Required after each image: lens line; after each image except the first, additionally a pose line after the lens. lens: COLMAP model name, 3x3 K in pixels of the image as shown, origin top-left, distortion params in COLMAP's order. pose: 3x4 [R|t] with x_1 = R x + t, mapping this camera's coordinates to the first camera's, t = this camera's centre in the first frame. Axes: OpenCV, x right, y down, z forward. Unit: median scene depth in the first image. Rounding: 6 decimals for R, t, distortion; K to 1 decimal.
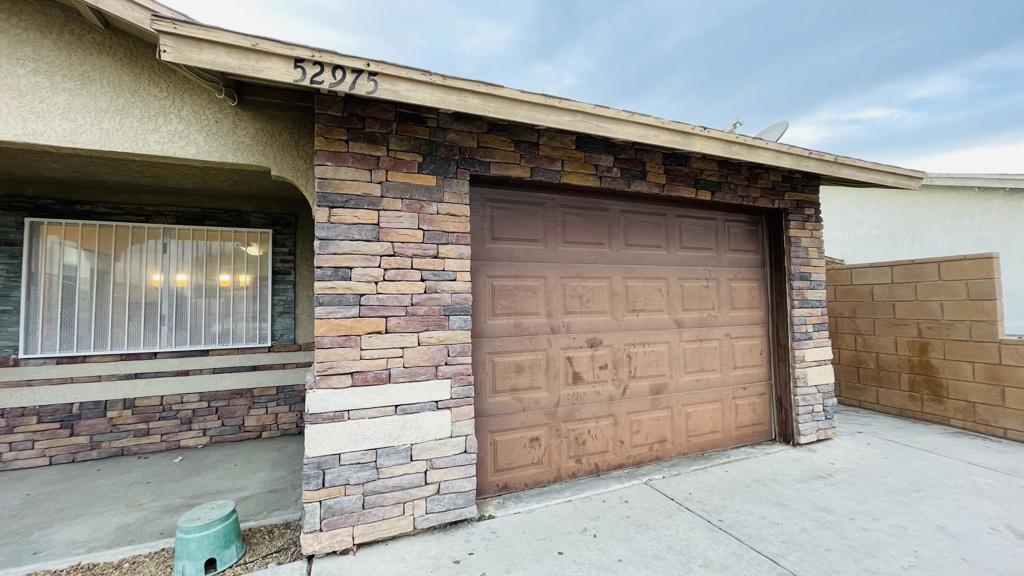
lens RADIAL K [[413.6, 0, 512.9], [0, 413.6, 285.6], [0, 0, 1]] dist [-0.002290, 0.000394]
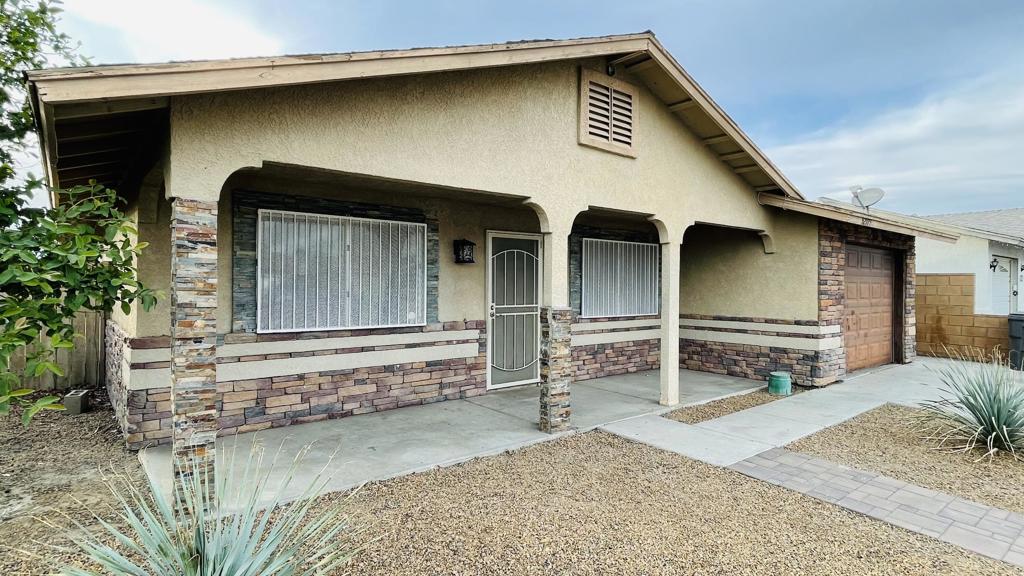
lens RADIAL K [[549.8, 0, 511.4], [0, 549.8, 284.3], [0, 0, 1]] dist [-0.001496, -0.003142]
pose [[0.958244, 0.026143, 0.284755, -2.004254], [-0.039796, 0.998314, 0.042266, -0.051297], [-0.283170, -0.051833, 0.957668, -1.069591]]
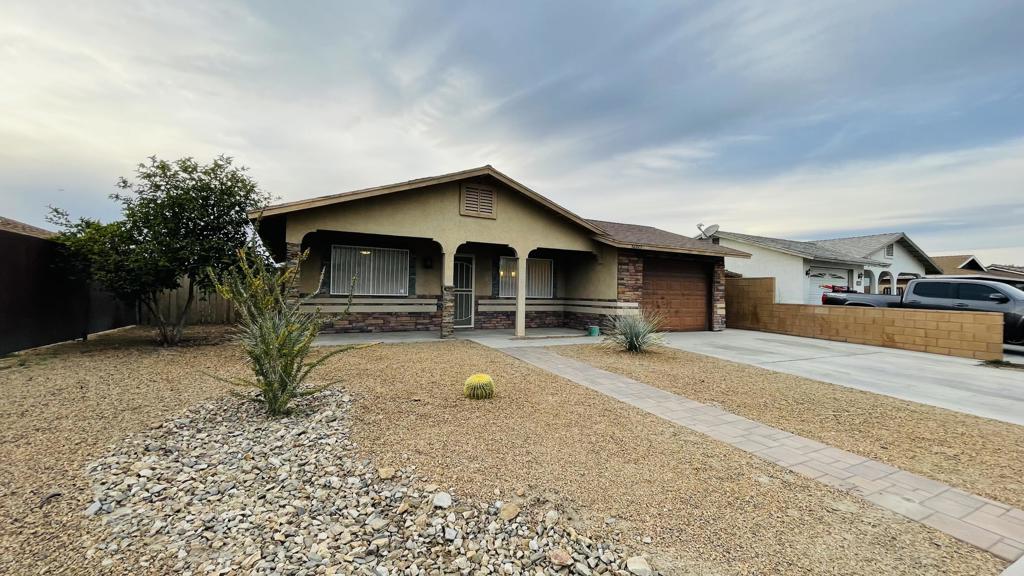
lens RADIAL K [[413.6, 0, 509.8], [0, 413.6, 281.3], [0, 0, 1]] dist [-0.002290, 0.000394]
pose [[0.995706, 0.040116, 0.083427, -1.303571], [-0.041778, 0.998960, 0.018278, -0.020937], [-0.082607, -0.021685, 0.996346, -2.283818]]
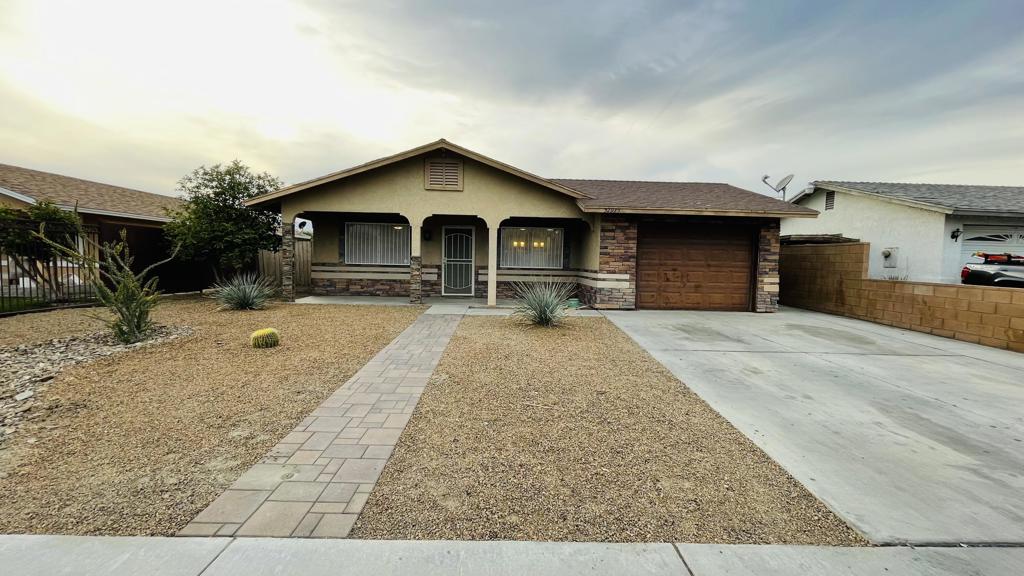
lens RADIAL K [[413.6, 0, 510.6], [0, 413.6, 284.4], [0, 0, 1]] dist [-0.002290, 0.000394]
pose [[0.933028, 0.058846, -0.354960, 0.132742], [-0.021402, 0.993865, 0.108510, -0.057120], [0.359168, -0.093647, 0.928563, -2.091845]]
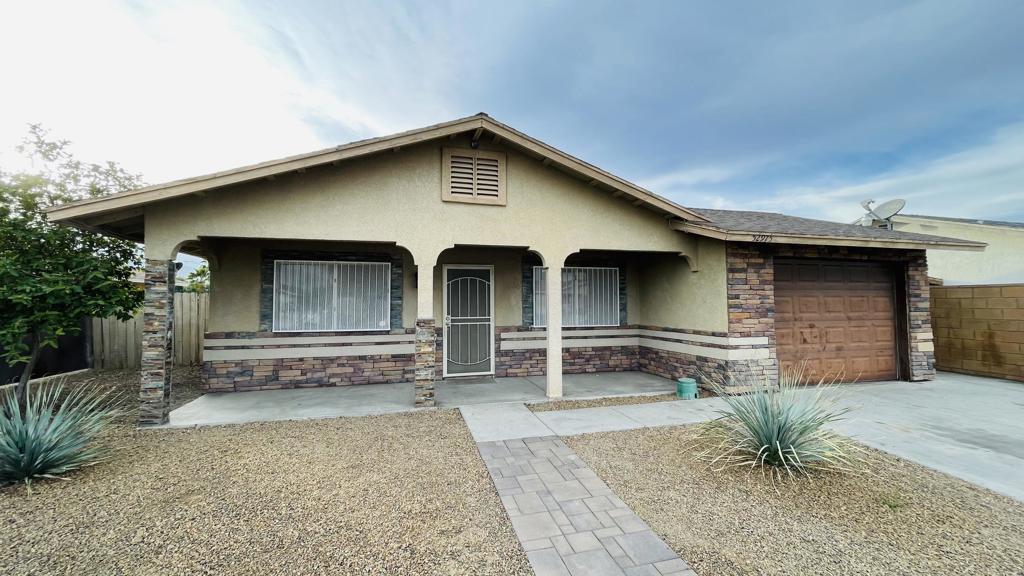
lens RADIAL K [[413.6, 0, 510.6], [0, 413.6, 284.8], [0, 0, 1]] dist [-0.002290, 0.000394]
pose [[0.990744, 0.008949, -0.135450, -0.941713], [-0.008270, 0.999950, 0.005577, -0.068224], [0.135494, -0.004405, 0.990768, -1.202439]]
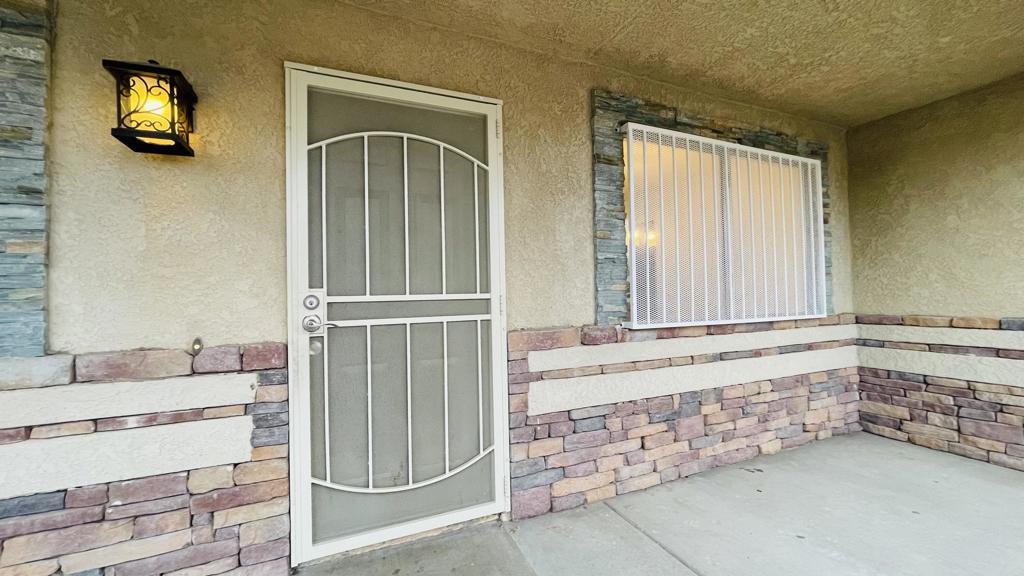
lens RADIAL K [[413.6, 0, 514.2], [0, 413.6, 285.0], [0, 0, 1]] dist [-0.002290, 0.000394]
pose [[0.999620, 0.001288, 0.027544, -1.309430], [-0.001844, 0.999795, 0.020162, 0.083812], [-0.027513, -0.020205, 0.999417, 0.305022]]
